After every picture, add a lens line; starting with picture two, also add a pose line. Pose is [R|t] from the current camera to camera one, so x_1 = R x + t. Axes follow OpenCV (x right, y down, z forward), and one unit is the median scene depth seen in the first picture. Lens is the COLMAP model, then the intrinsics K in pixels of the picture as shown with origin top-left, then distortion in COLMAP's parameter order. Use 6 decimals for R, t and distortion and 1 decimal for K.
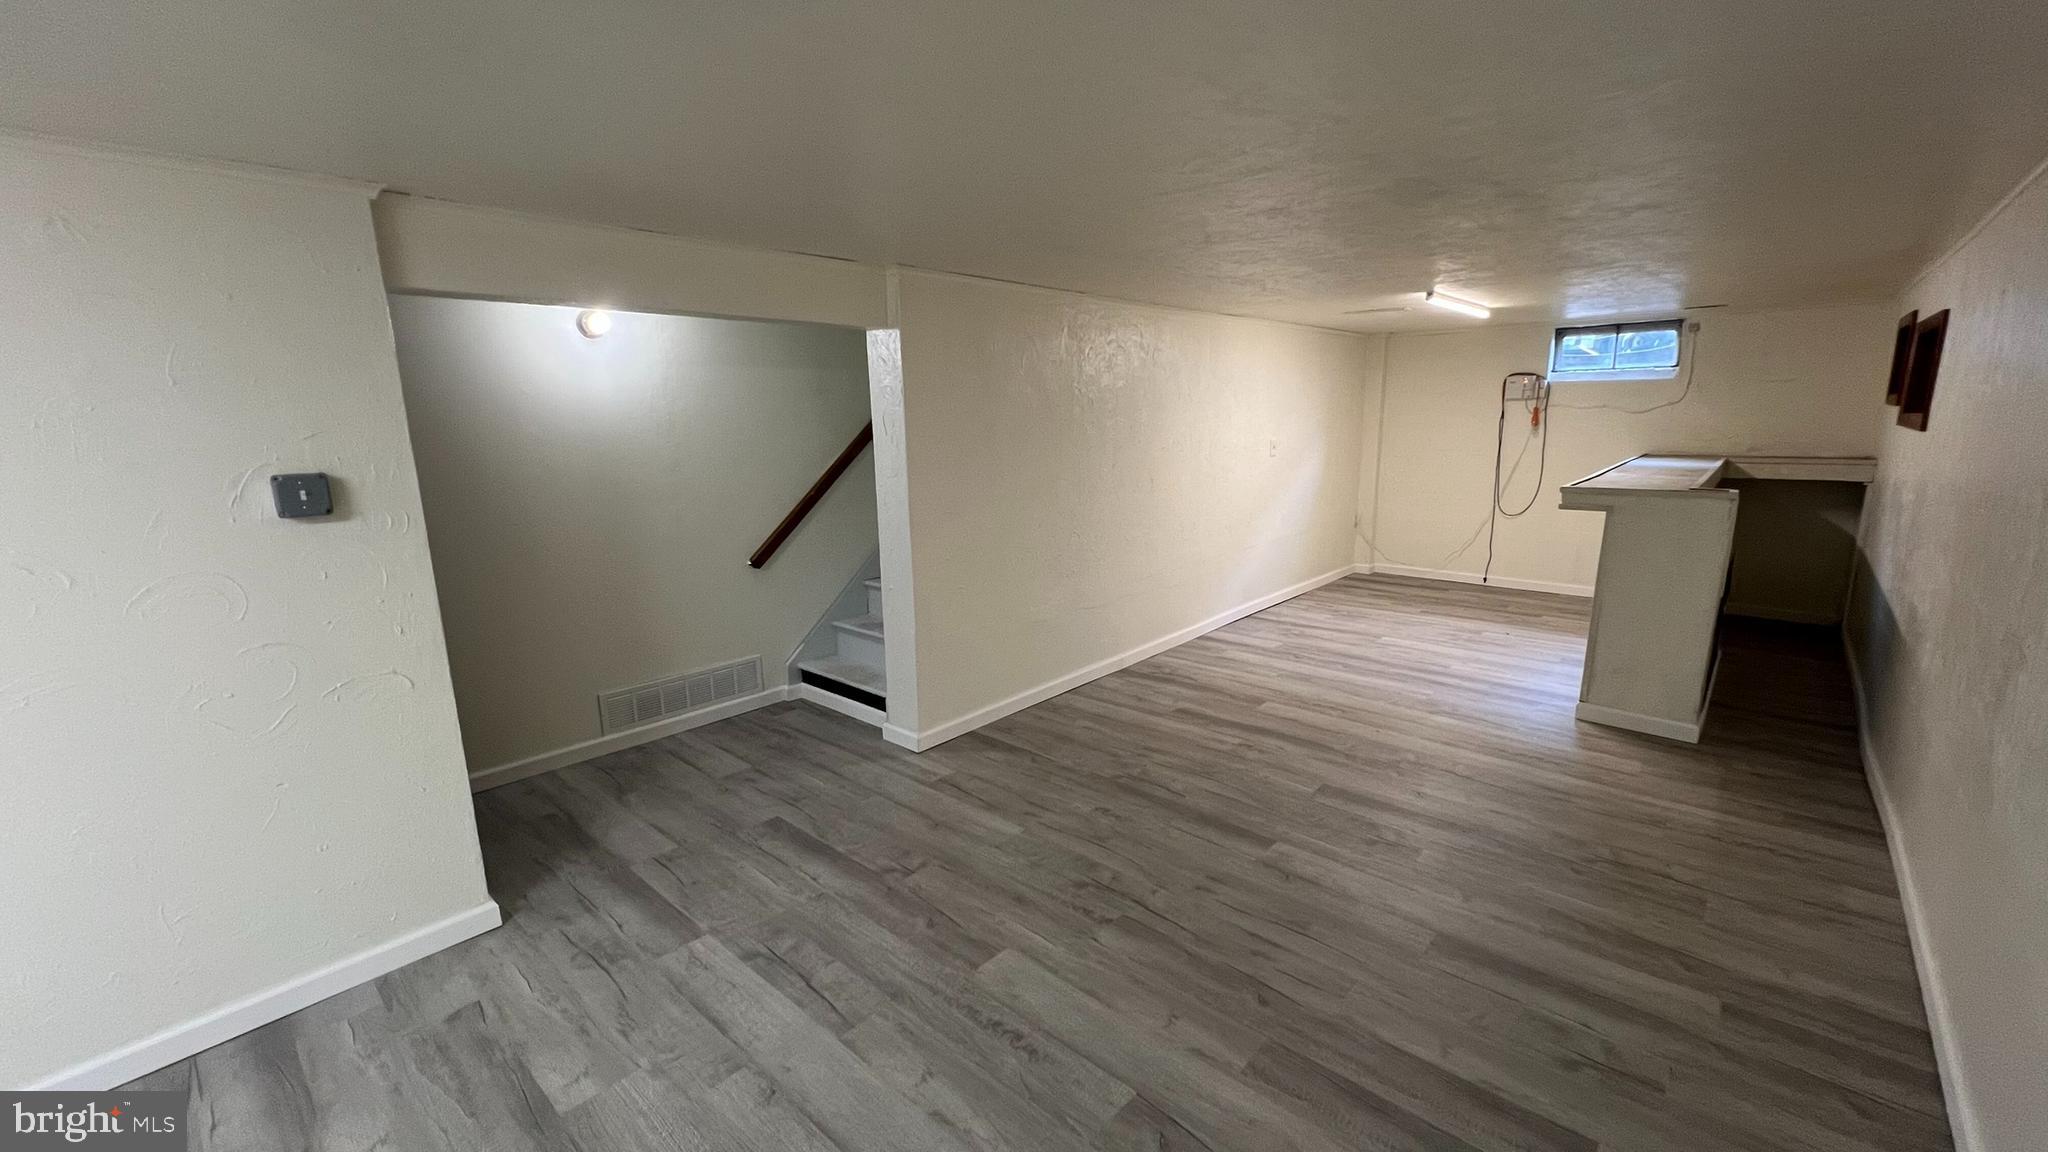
lens RADIAL K [[821.6, 0, 1022.1], [0, 821.6, 575.7], [0, 0, 1]] dist [-0.000999, 0.000320]
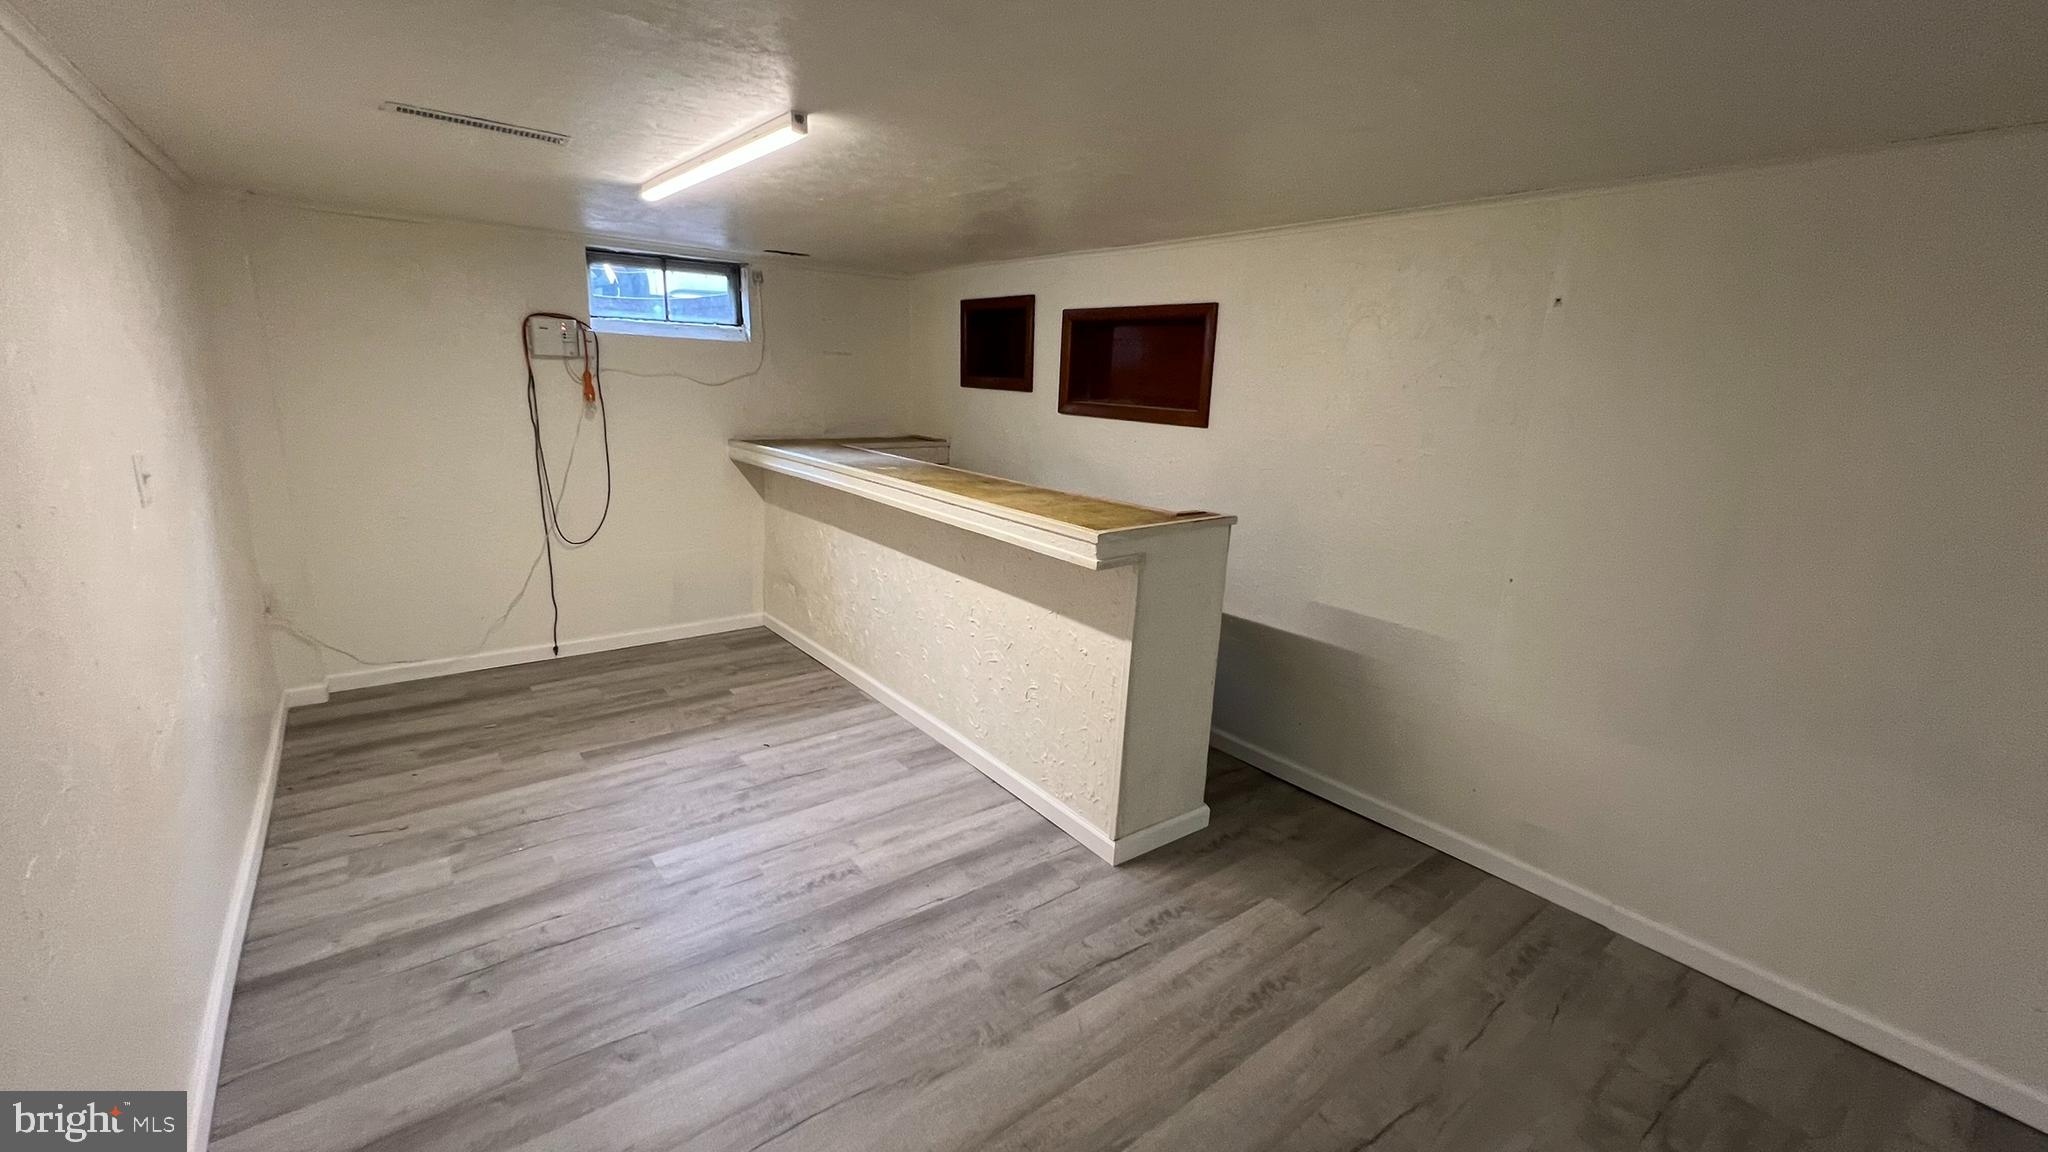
lens RADIAL K [[821.6, 0, 1022.1], [0, 821.6, 575.7], [0, 0, 1]] dist [-0.000999, 0.000320]
pose [[0.165912, -0.210529, 0.963406, 0.059589], [0.149814, 0.970987, 0.186386, -0.175117], [-0.974694, 0.113408, 0.192638, 0.830814]]
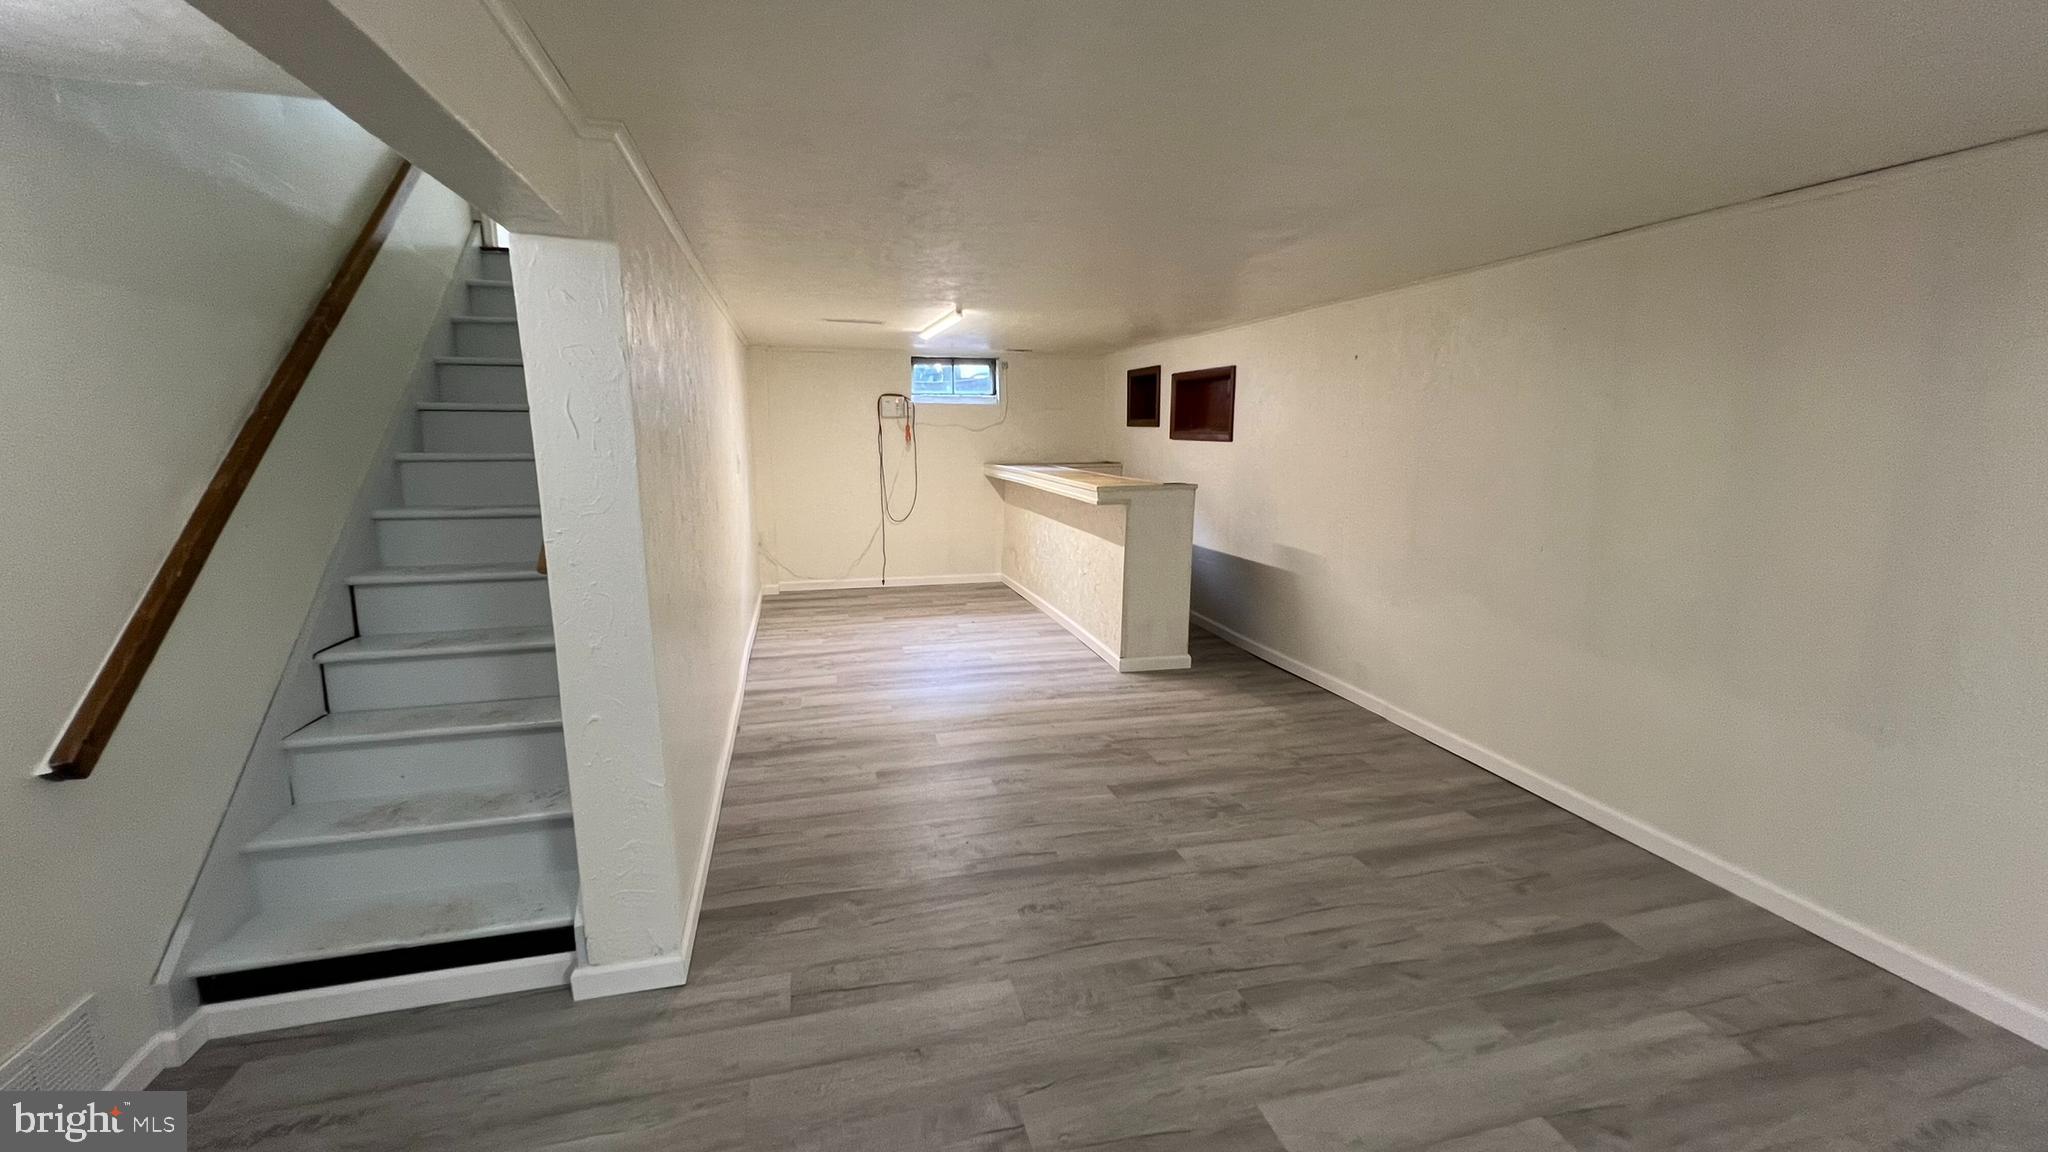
lens RADIAL K [[821.6, 0, 1022.1], [0, 821.6, 575.7], [0, 0, 1]] dist [-0.000999, 0.000320]
pose [[0.540028, -0.129896, 0.831563, -0.374890], [0.152805, 0.986730, 0.054901, -0.054751], [-0.827660, 0.097418, 0.552710, 0.384087]]
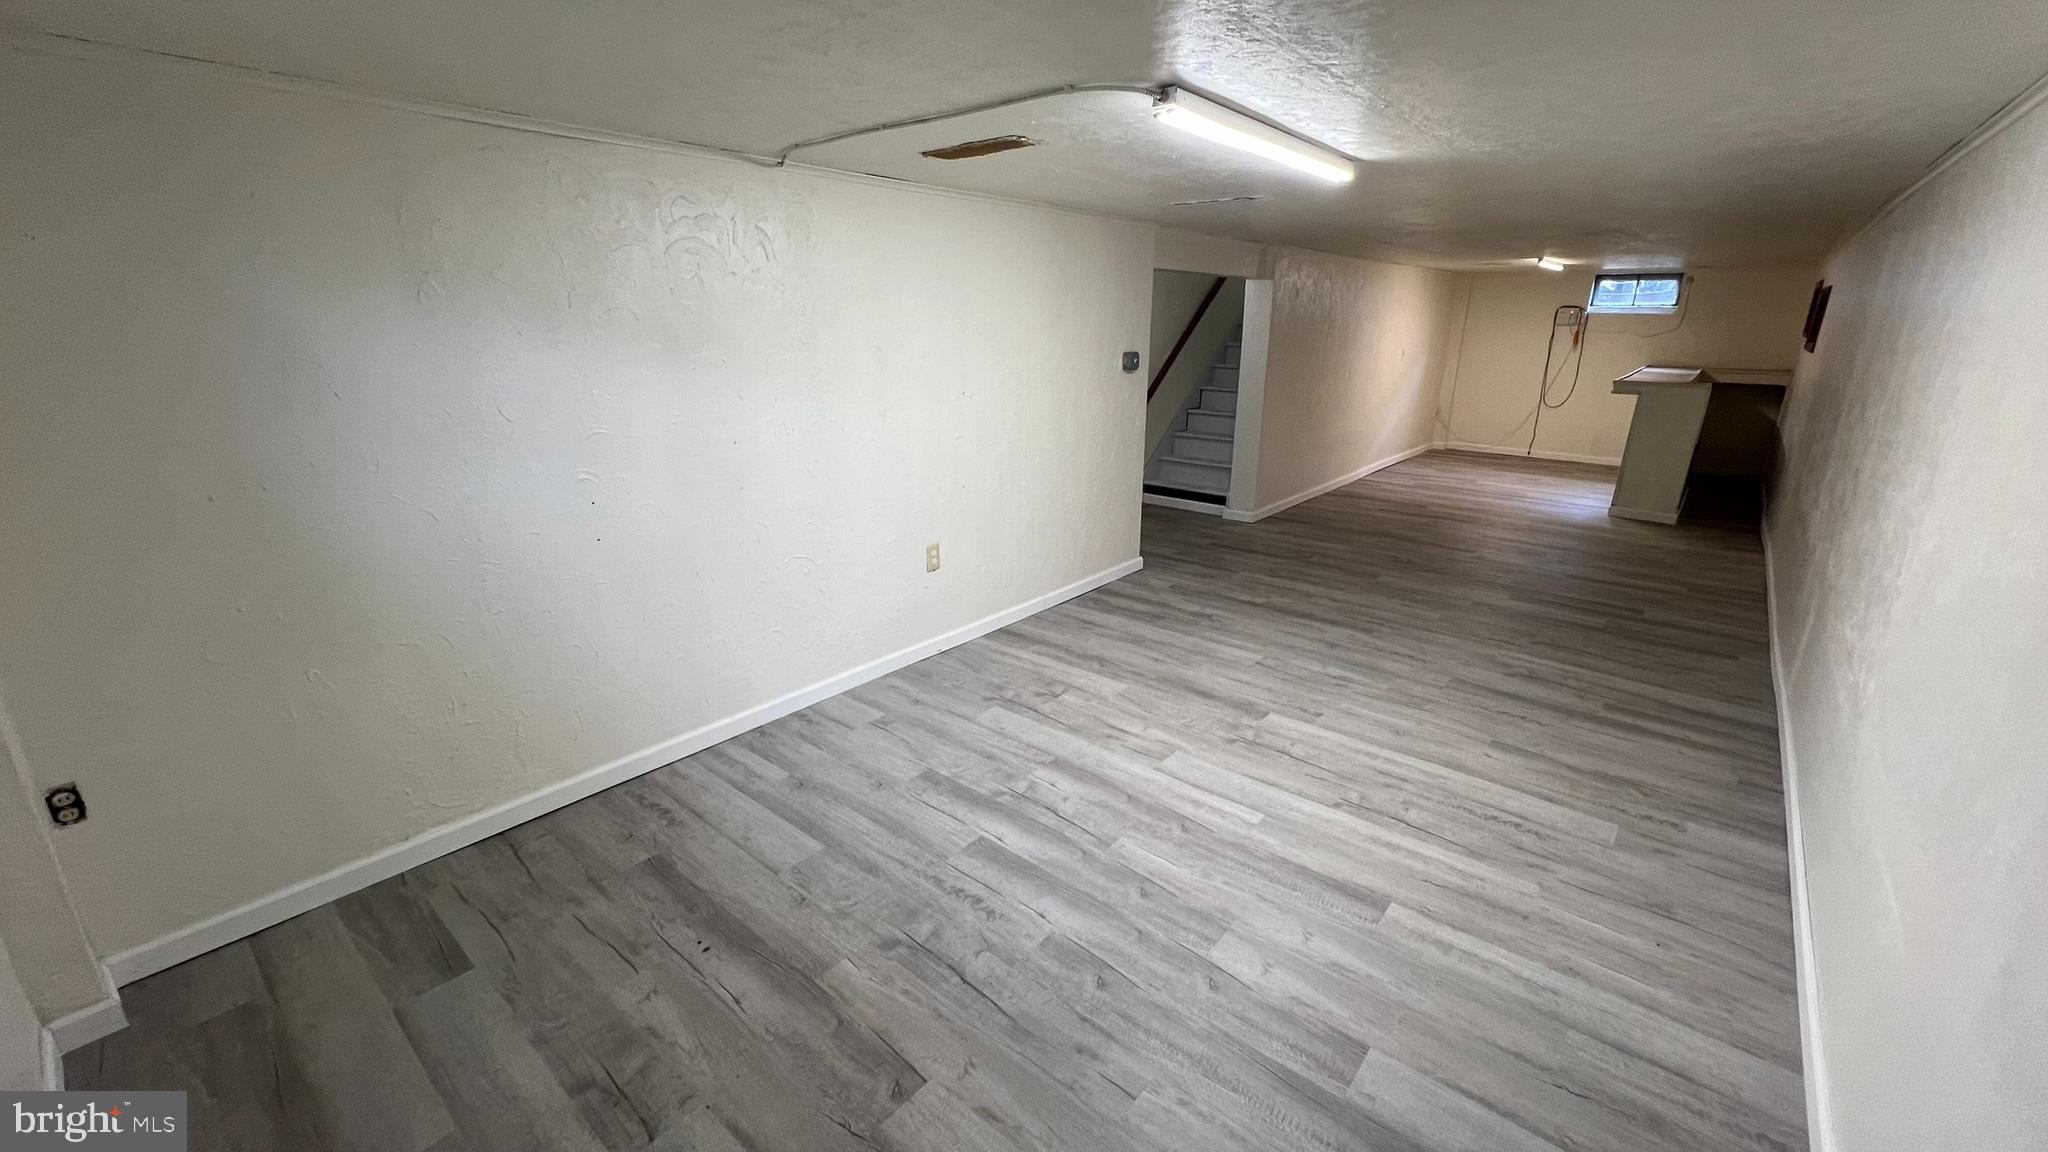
lens RADIAL K [[829.9, 0, 1017.5], [0, 829.9, 568.8], [0, 0, 1]] dist [-0.000659, -0.000153]
pose [[0.999022, 0.014654, 0.041714, -0.596791], [-0.018732, 0.994901, 0.099104, 0.122907], [-0.040049, -0.099789, 0.994202, -0.654335]]
